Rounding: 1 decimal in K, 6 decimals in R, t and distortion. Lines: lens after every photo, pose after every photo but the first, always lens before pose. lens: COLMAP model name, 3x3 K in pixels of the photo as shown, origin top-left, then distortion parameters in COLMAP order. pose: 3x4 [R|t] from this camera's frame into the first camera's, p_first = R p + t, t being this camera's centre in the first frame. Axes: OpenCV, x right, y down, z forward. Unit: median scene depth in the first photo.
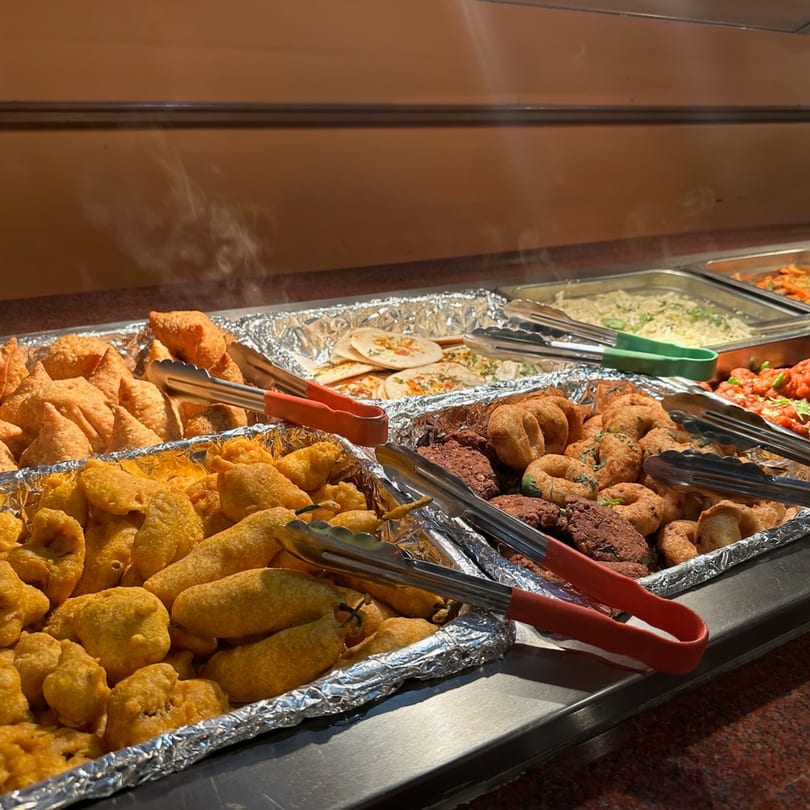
lens RADIAL K [[776.4, 0, 405.0], [0, 776.4, 405.0], [0, 0, 1]] dist [0.053178, -0.002852]
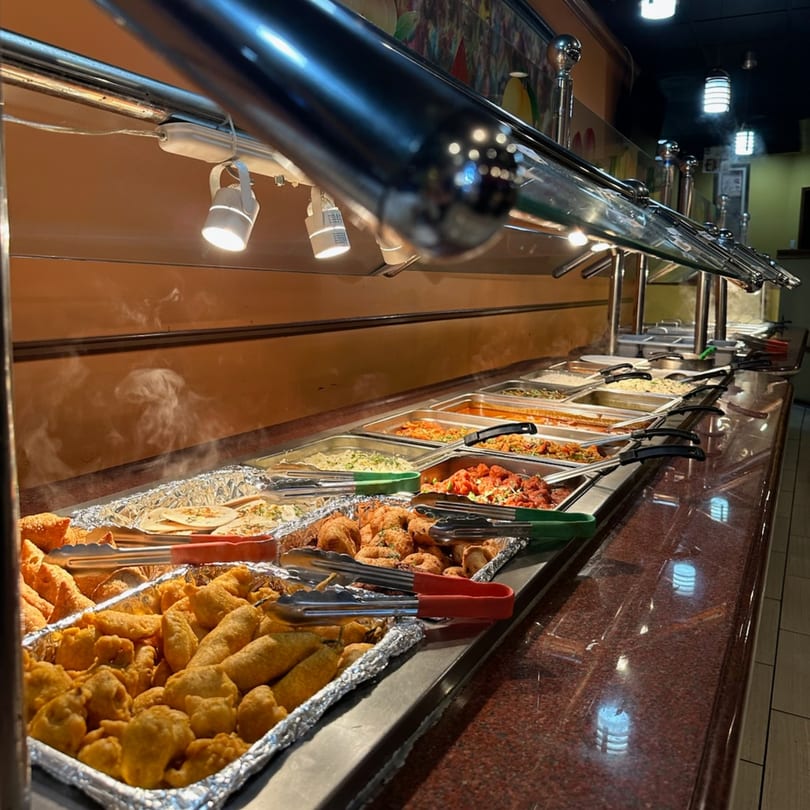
lens RADIAL K [[776.4, 0, 405.0], [0, 776.4, 405.0], [0, 0, 1]] dist [0.053178, -0.002852]
pose [[0.842178, -0.125946, 0.524284, -0.395505], [0.255993, 0.949161, -0.183200, 0.078803], [-0.474556, 0.288499, 0.831604, -0.280239]]
